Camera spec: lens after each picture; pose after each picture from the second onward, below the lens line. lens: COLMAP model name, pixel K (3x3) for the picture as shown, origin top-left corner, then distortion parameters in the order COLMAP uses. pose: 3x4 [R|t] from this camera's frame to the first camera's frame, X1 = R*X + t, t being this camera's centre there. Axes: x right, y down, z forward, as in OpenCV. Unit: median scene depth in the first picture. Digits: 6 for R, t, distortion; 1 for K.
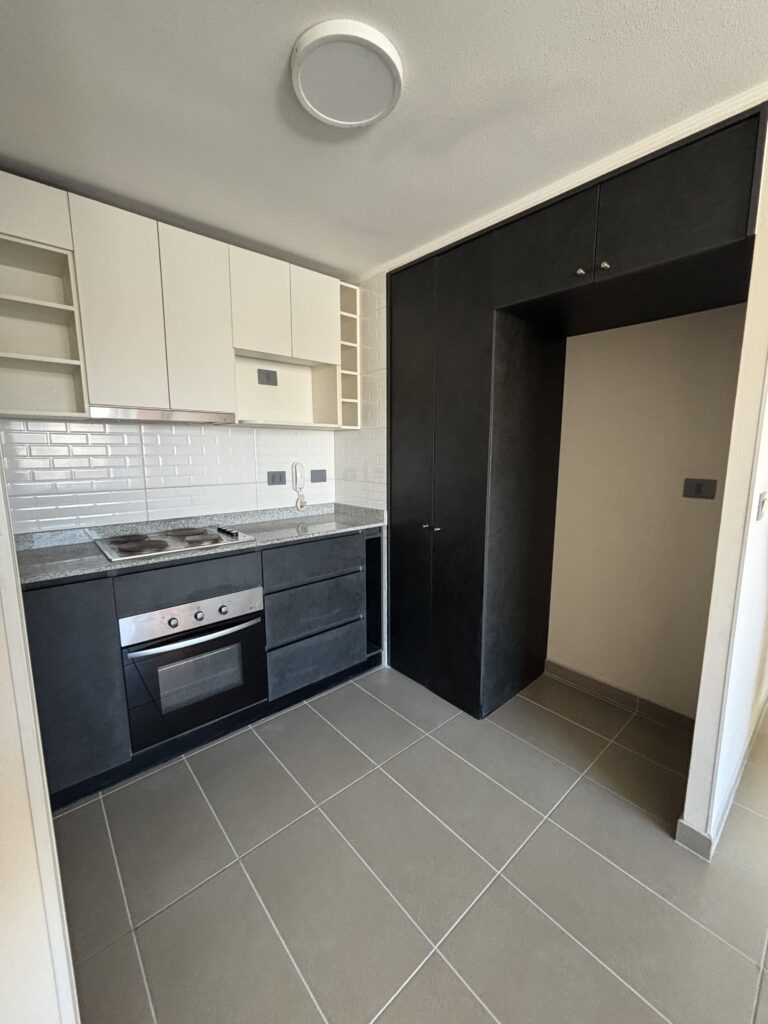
lens RADIAL K [[414.6, 0, 381.6], [0, 414.6, 510.4], [0, 0, 1]] dist [-0.010774, -0.000111]
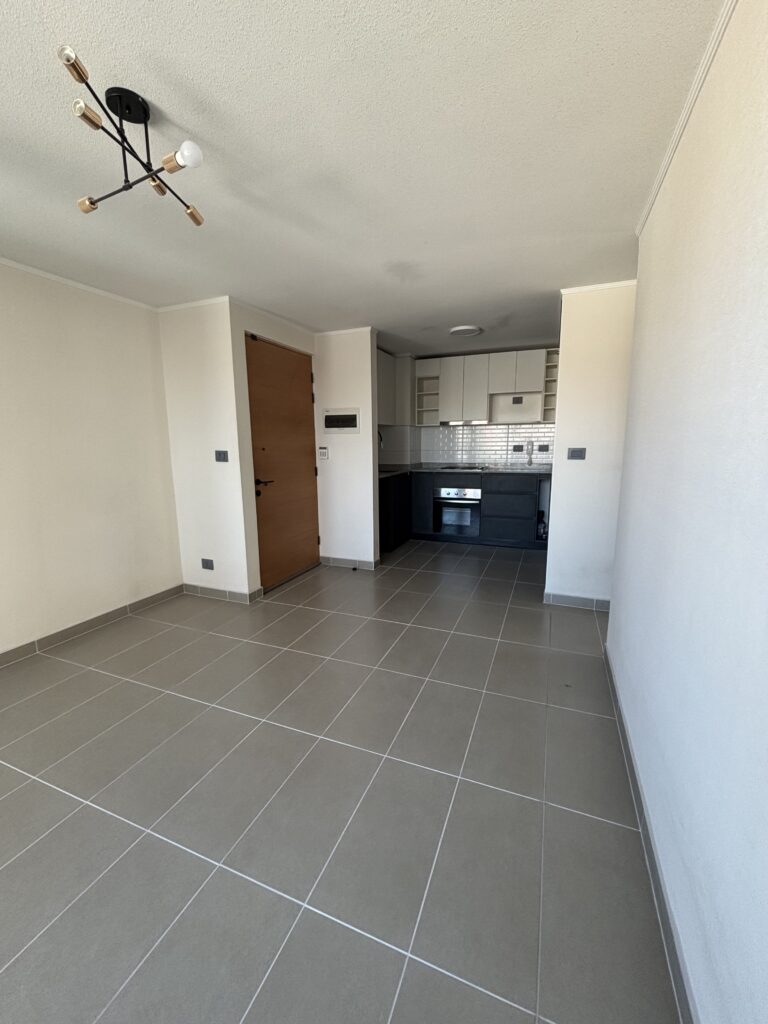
lens RADIAL K [[414.6, 0, 378.3], [0, 414.6, 512.2], [0, 0, 1]] dist [-0.010774, -0.000111]
pose [[0.432616, 0.145743, -0.889720, 1.639422], [-0.118209, 0.987498, 0.104282, 0.126647], [0.893795, 0.060059, 0.444436, -0.646208]]
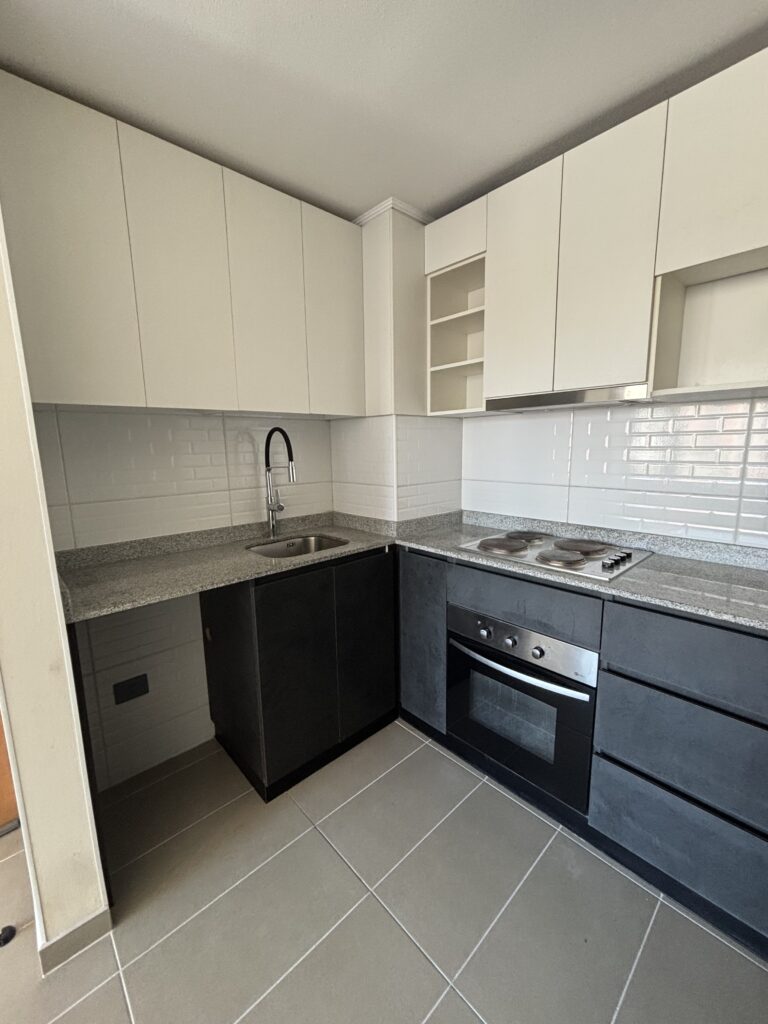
lens RADIAL K [[414.6, 0, 383.2], [0, 414.6, 507.0], [0, 0, 1]] dist [-0.010774, -0.000111]
pose [[0.022808, 0.149306, -0.988528, 0.292873], [-0.129237, 0.980929, 0.145177, -0.086509], [0.991351, 0.124443, 0.041669, 0.587212]]
